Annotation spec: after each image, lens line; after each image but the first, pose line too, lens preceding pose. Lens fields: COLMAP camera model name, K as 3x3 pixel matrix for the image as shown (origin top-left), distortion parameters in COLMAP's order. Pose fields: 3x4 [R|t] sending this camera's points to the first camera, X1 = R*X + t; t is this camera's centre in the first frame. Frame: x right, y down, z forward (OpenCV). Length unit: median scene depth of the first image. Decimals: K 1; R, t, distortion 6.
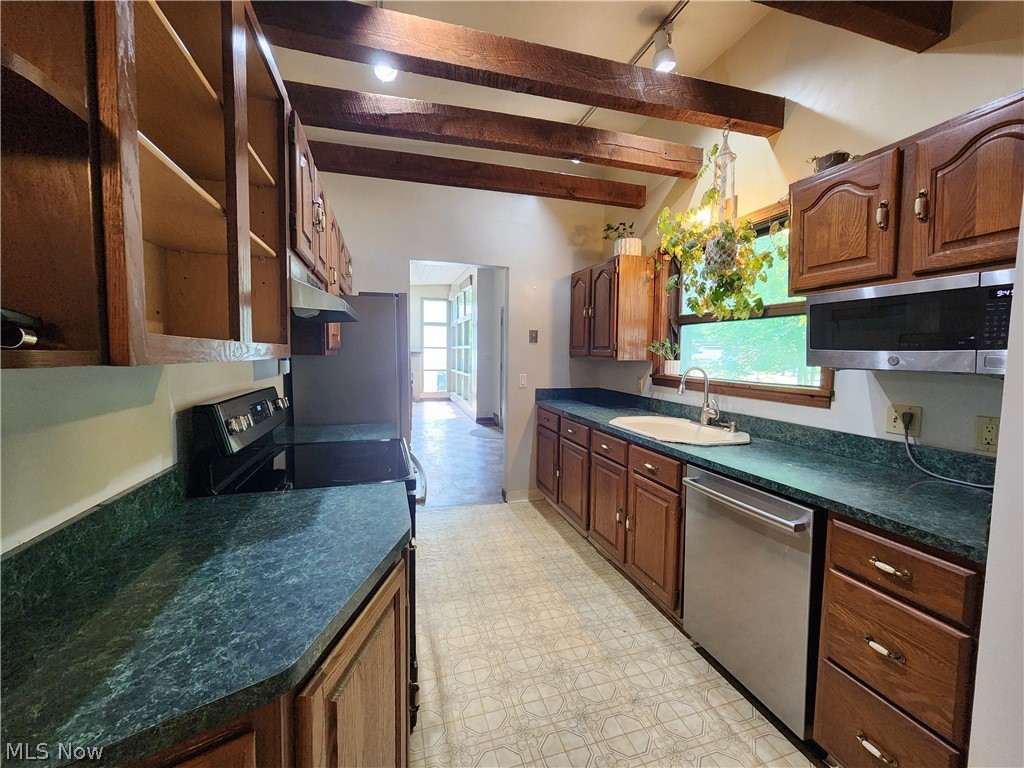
lens RADIAL K [[419.4, 0, 517.2], [0, 419.4, 381.6], [0, 0, 1]] dist [0.014202, 0.000000]
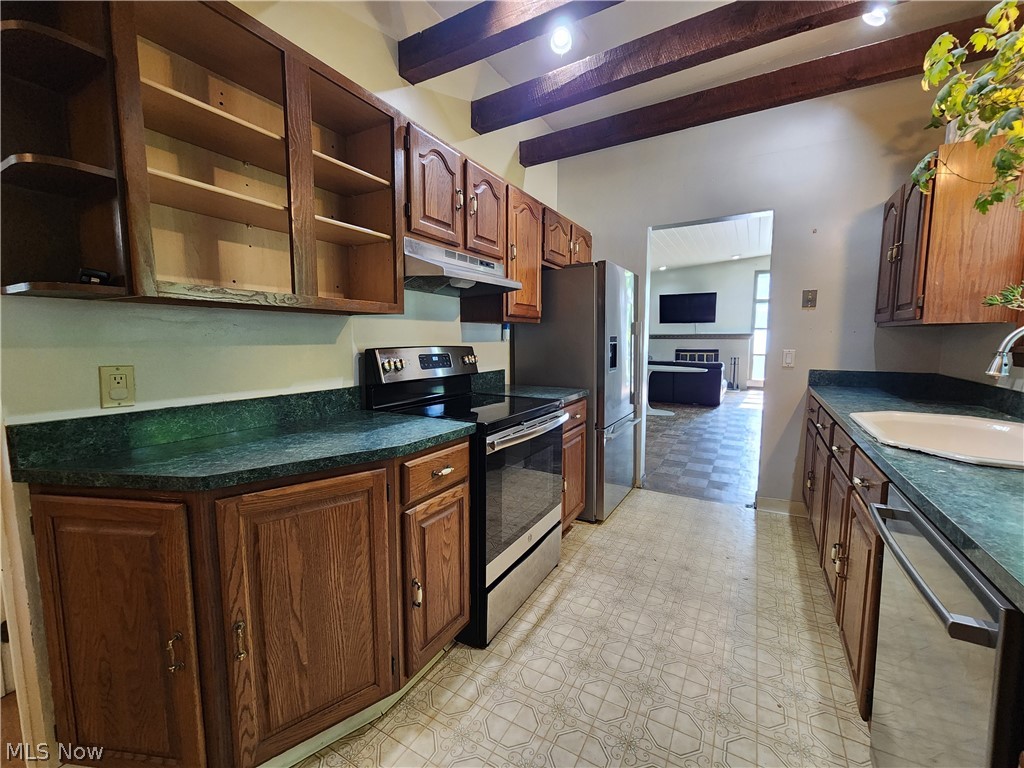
lens RADIAL K [[419.4, 0, 521.0], [0, 419.4, 379.9], [0, 0, 1]] dist [0.014202, 0.000000]
pose [[0.701298, 0.061907, -0.710175, 0.388702], [-0.042843, 0.998081, 0.044697, 0.043162], [0.711579, -0.000920, 0.702605, 0.196142]]
